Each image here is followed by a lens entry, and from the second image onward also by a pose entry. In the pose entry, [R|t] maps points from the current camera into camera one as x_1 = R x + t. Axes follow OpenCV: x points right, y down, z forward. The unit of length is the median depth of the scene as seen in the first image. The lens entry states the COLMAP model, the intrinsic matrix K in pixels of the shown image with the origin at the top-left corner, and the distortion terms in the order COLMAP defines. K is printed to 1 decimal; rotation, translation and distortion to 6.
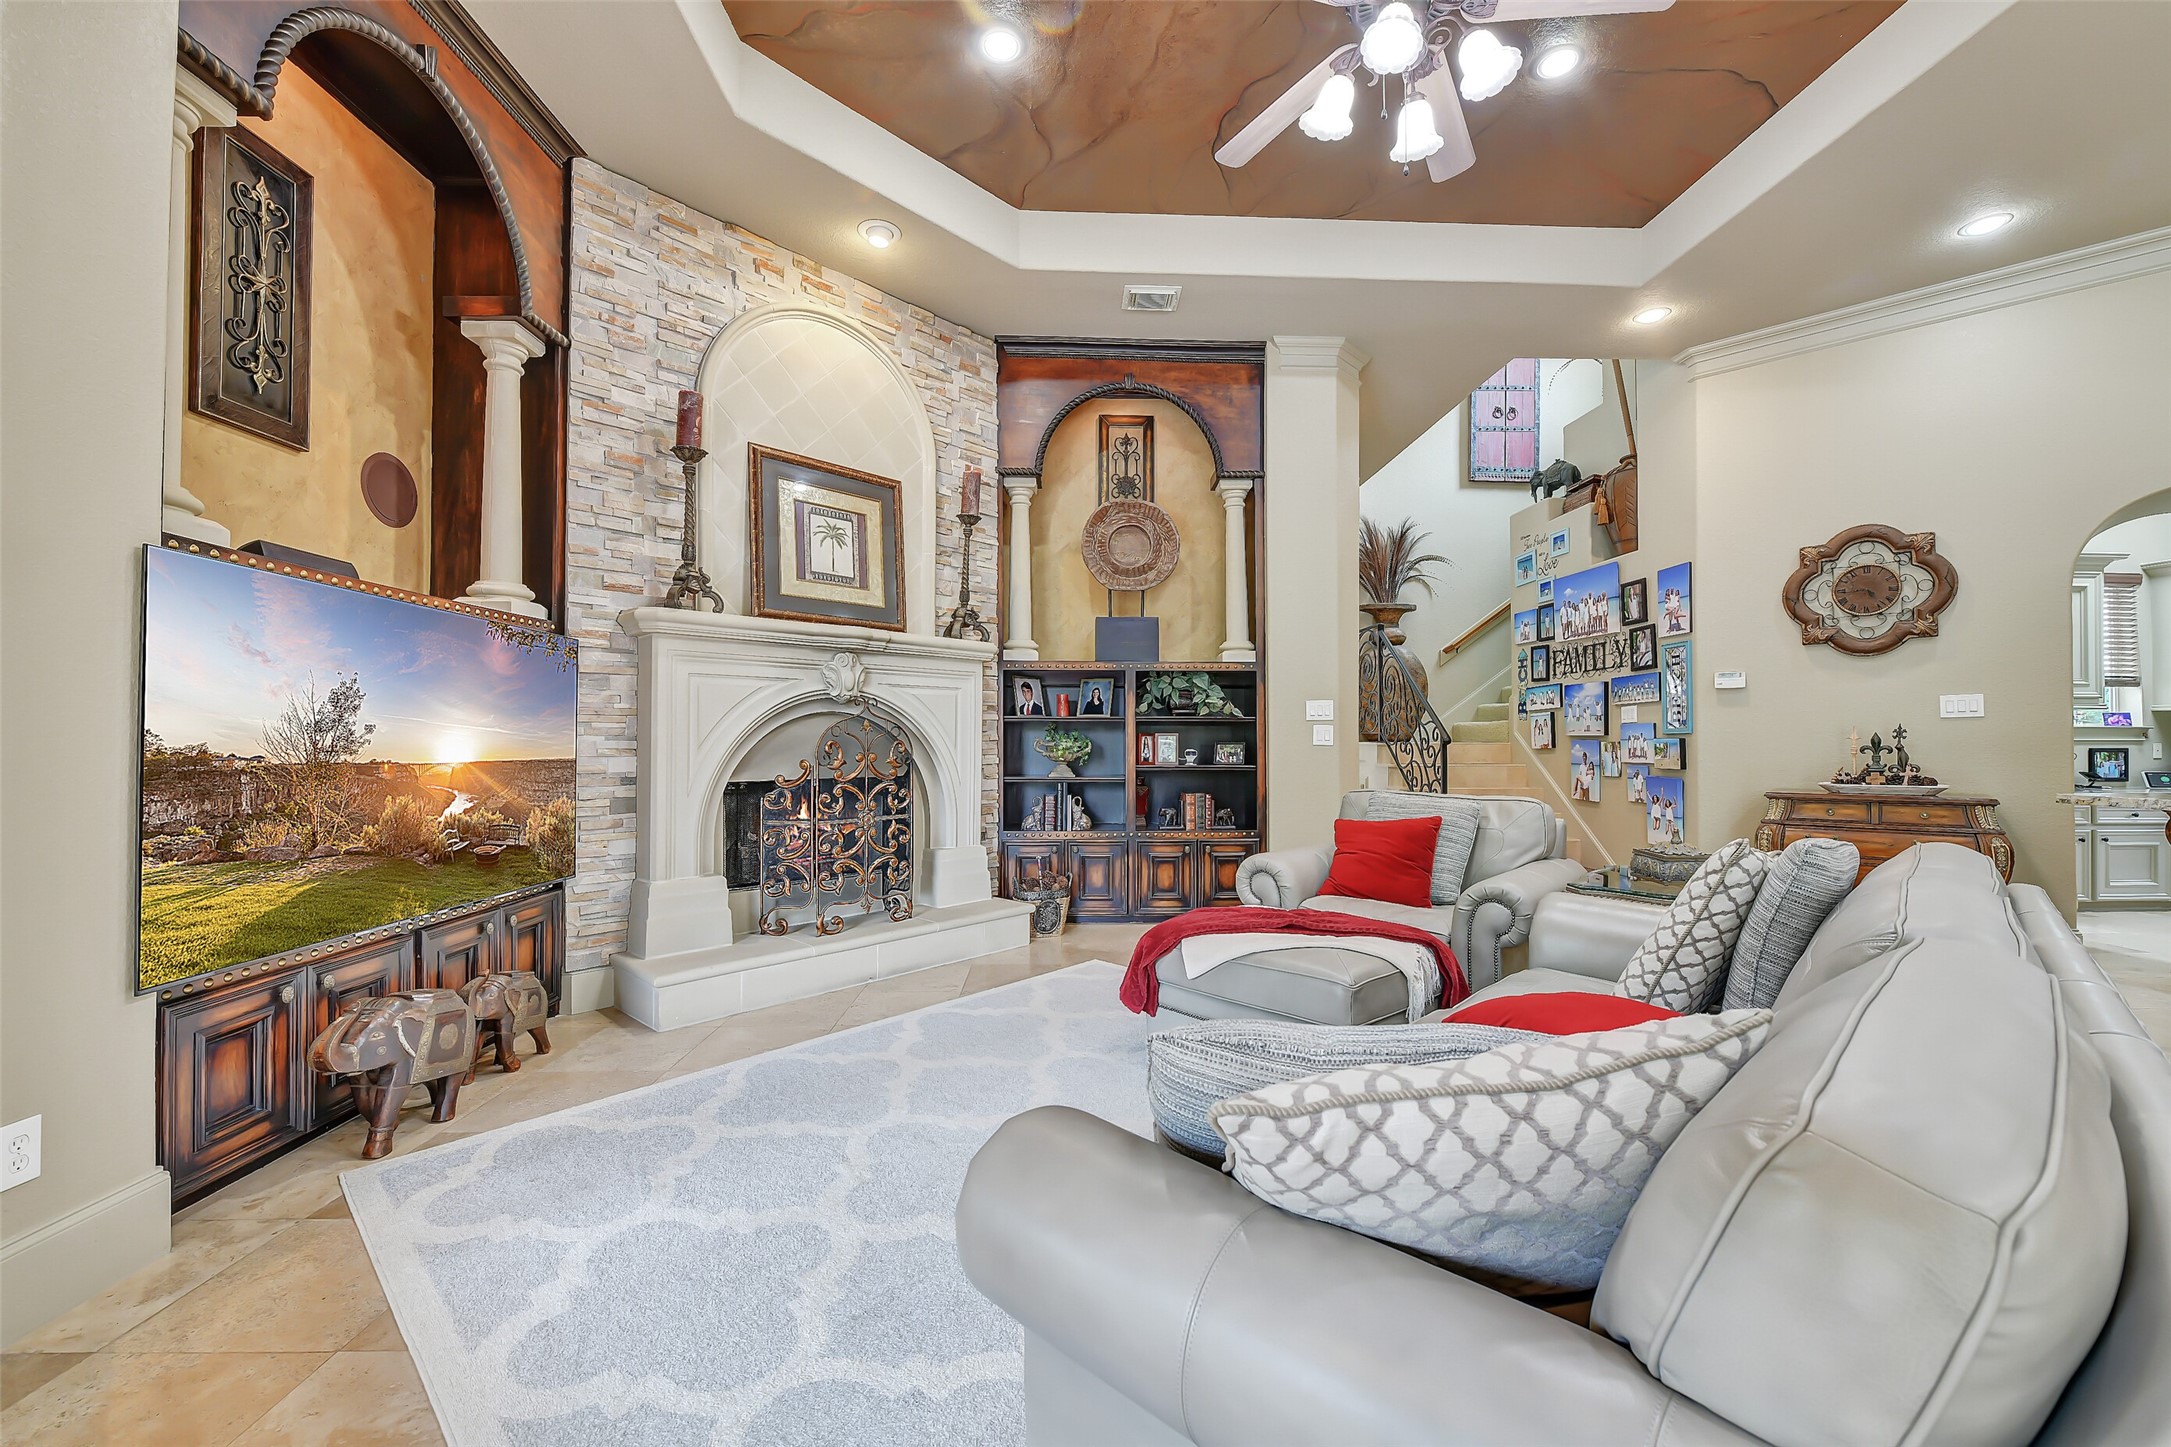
lens RADIAL K [[854.2, 0, 1090.6], [0, 854.2, 730.4], [0, 0, 1]] dist [-0.009221, 0.000043]
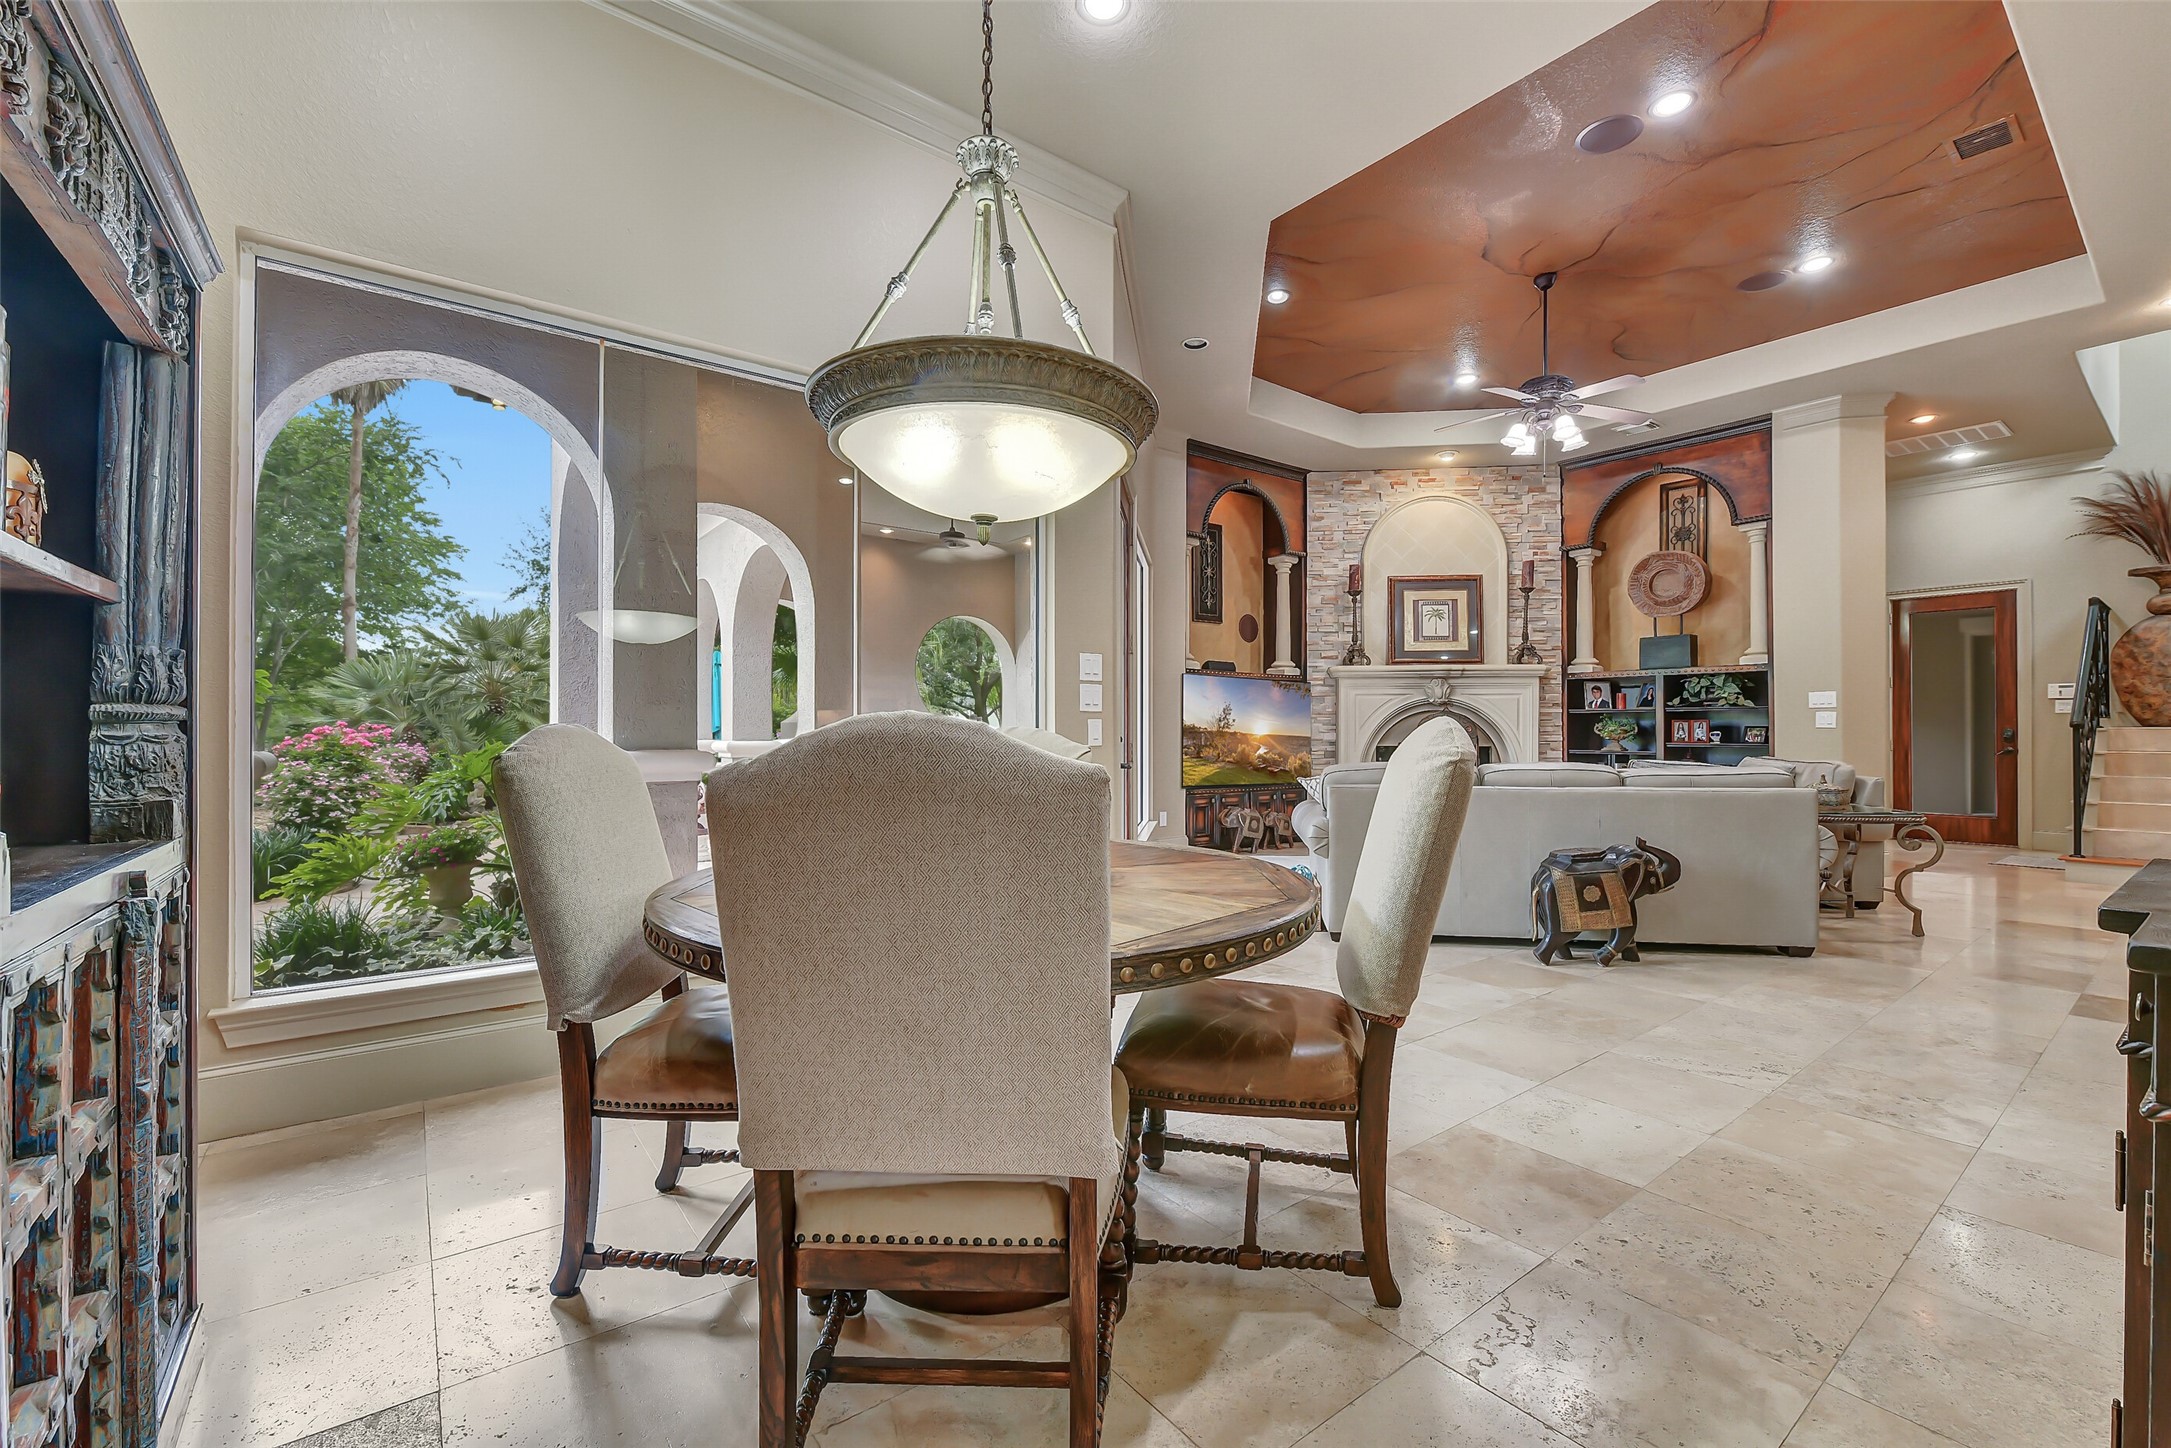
lens RADIAL K [[889.4, 0, 1090.5], [0, 889.4, 729.9], [0, 0, 1]] dist [-0.011703, -0.000102]
pose [[0.583576, -0.003326, -0.812052, 0.959905], [0.007420, 0.999972, 0.001237, 0.014879], [0.812024, -0.006747, 0.583584, -0.854269]]
